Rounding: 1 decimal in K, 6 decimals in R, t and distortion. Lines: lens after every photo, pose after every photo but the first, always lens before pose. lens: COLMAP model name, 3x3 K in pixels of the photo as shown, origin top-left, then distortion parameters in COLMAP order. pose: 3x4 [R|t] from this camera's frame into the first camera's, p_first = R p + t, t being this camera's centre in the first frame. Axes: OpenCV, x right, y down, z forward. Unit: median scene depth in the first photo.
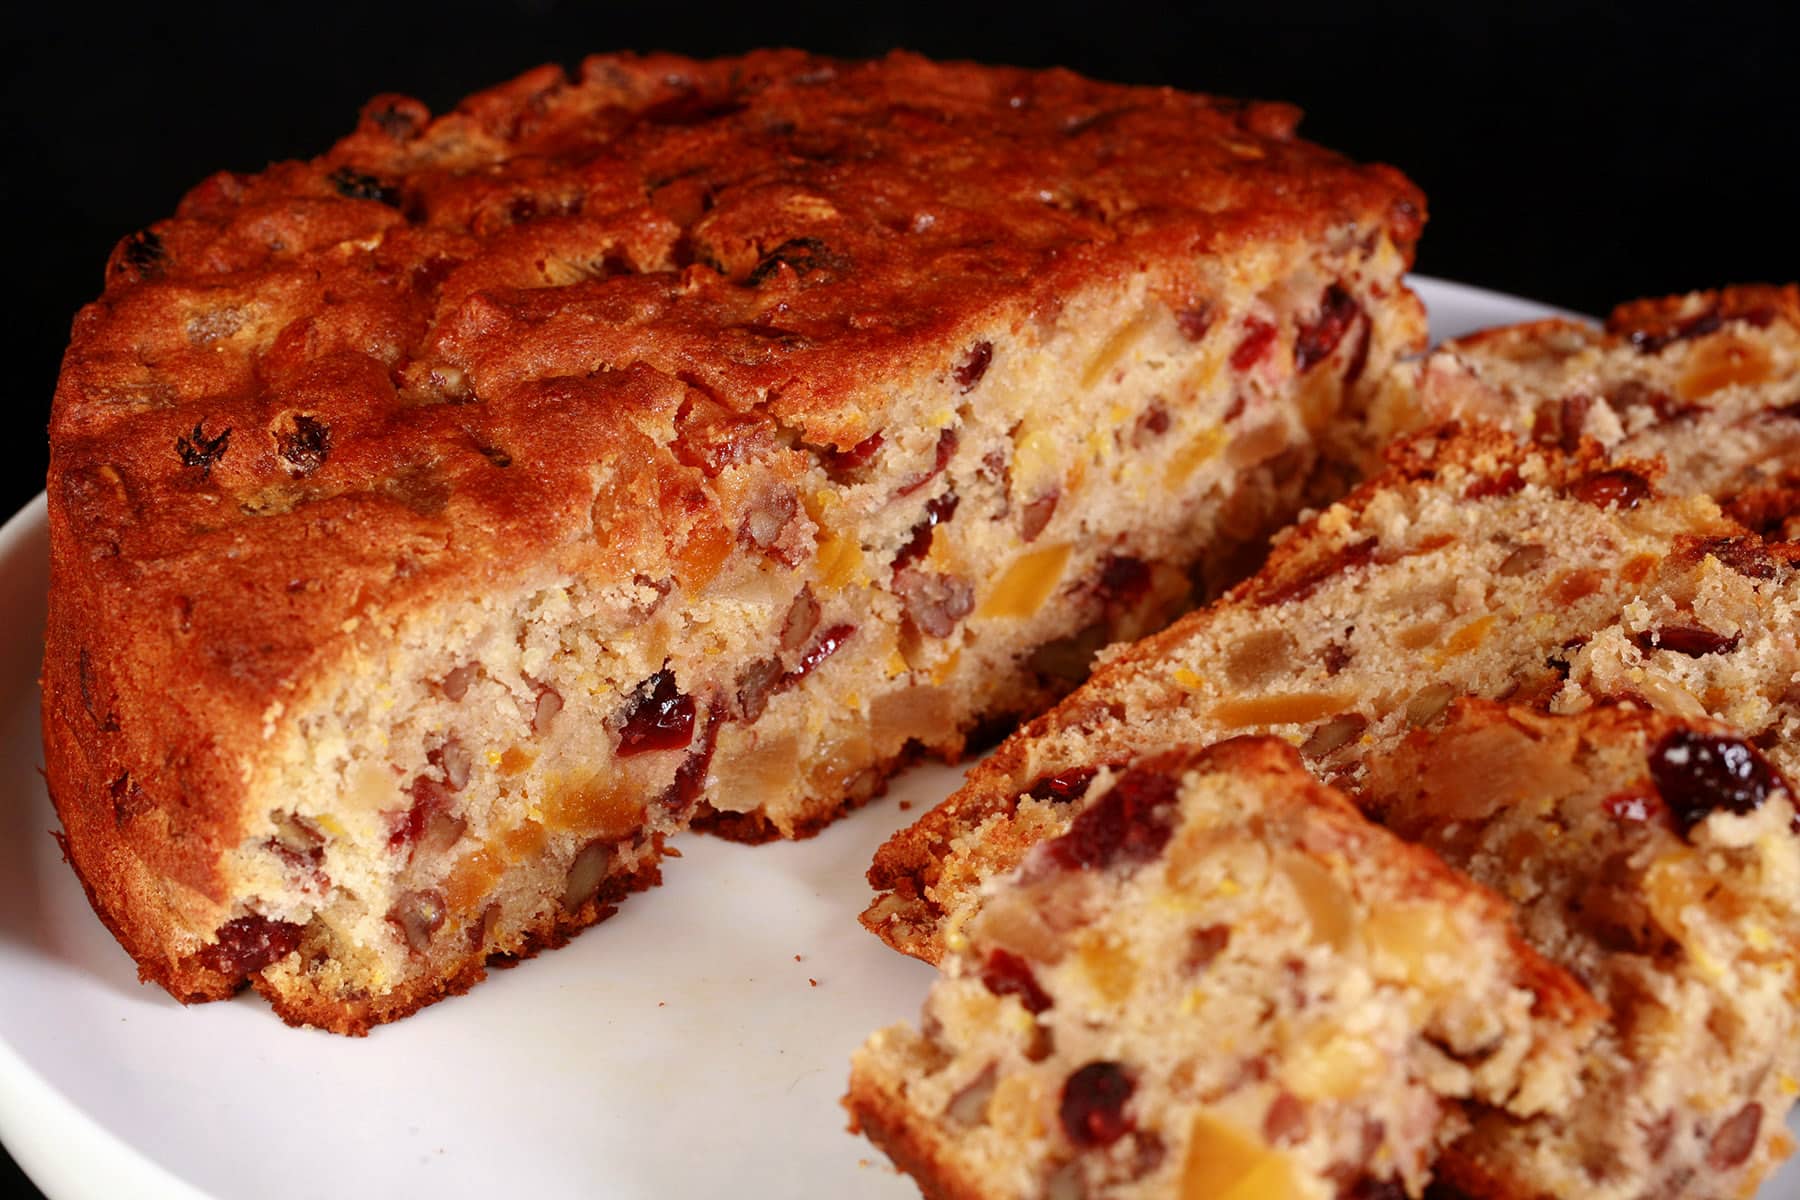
lens RADIAL K [[6308.3, 0, 900.0], [0, 6308.3, 600.0], [0, 0, 1]] dist [-0.018342, 0.059296]
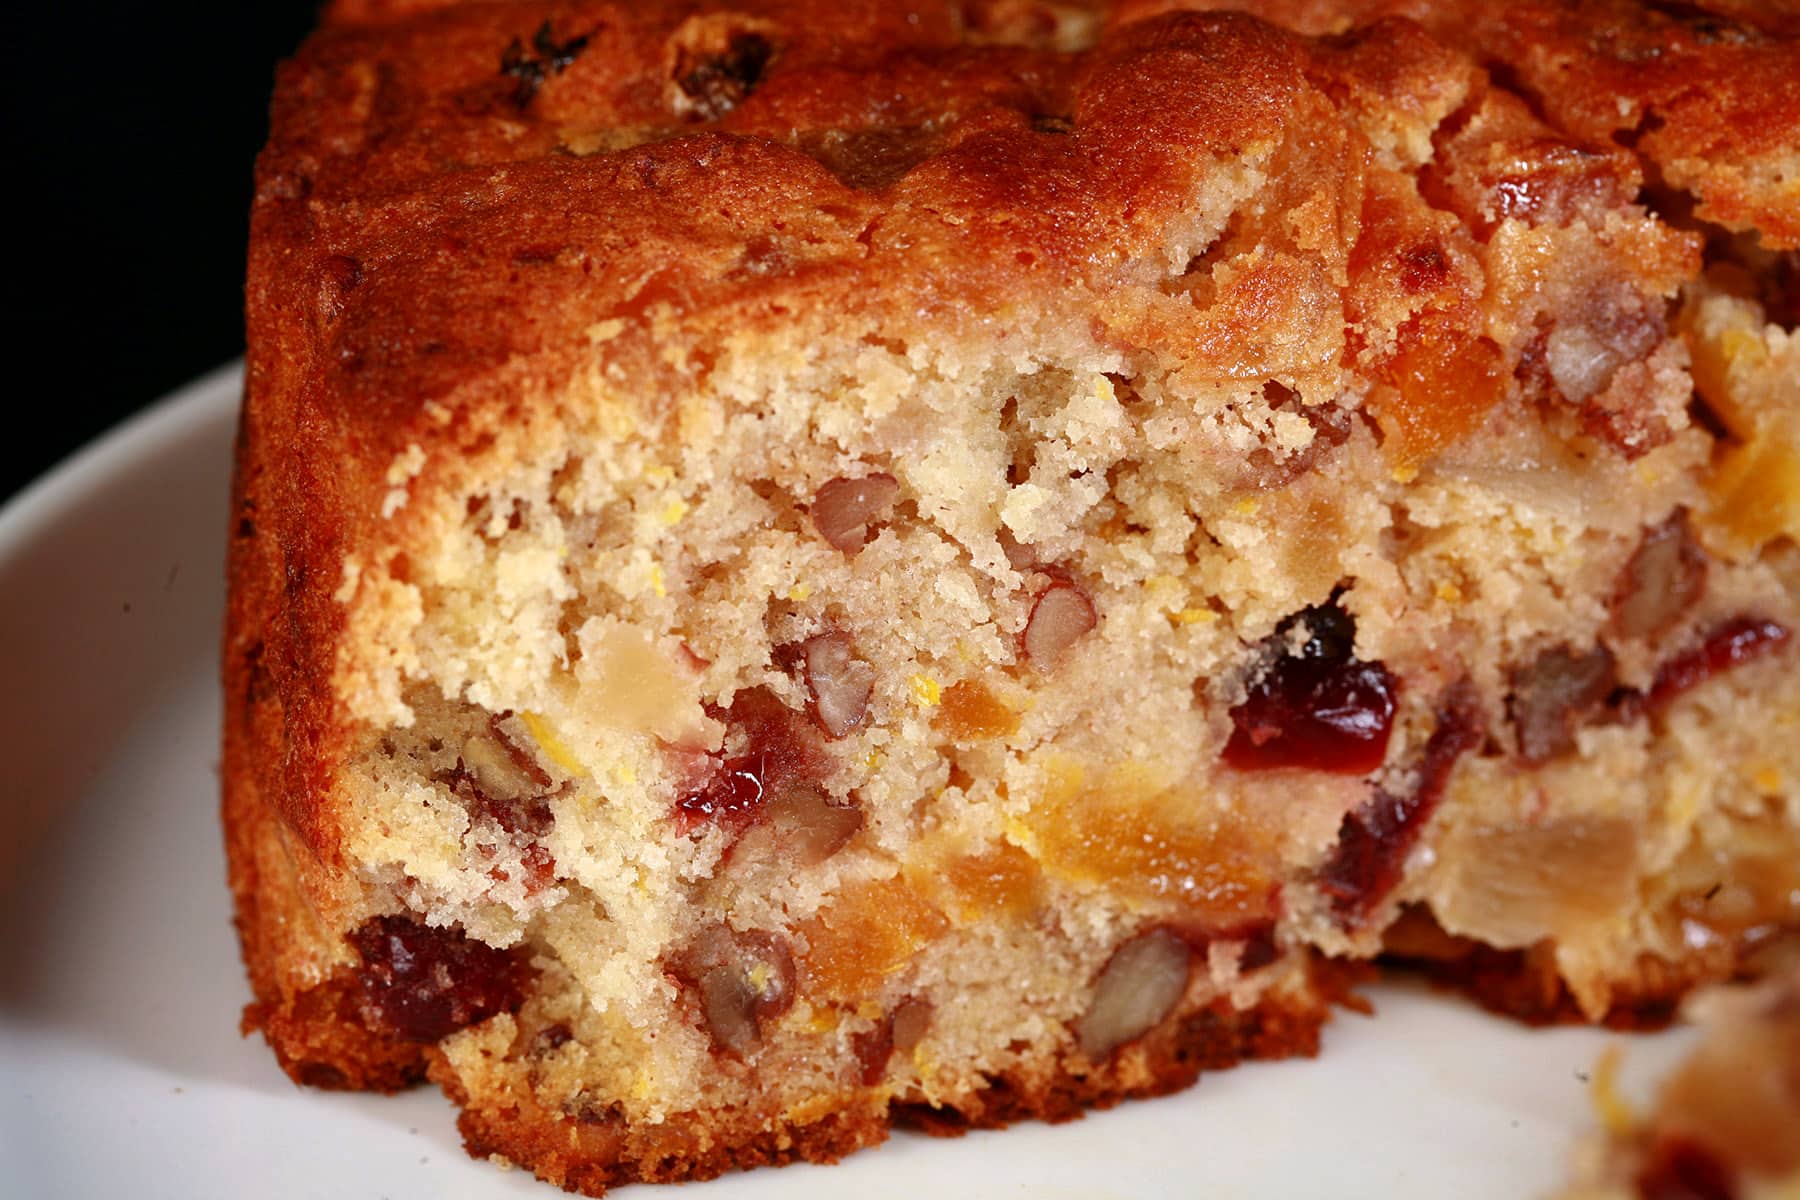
lens RADIAL K [[7814.2, 0, 900.0], [0, 7814.2, 600.0], [0, 0, 1]] dist [-0.076540, -1.558459]
pose [[0.945006, 0.144225, -0.293533, 0.115589], [-0.173229, 0.982007, -0.075196, 0.064912], [0.277407, 0.121909, 0.952987, 0.400341]]
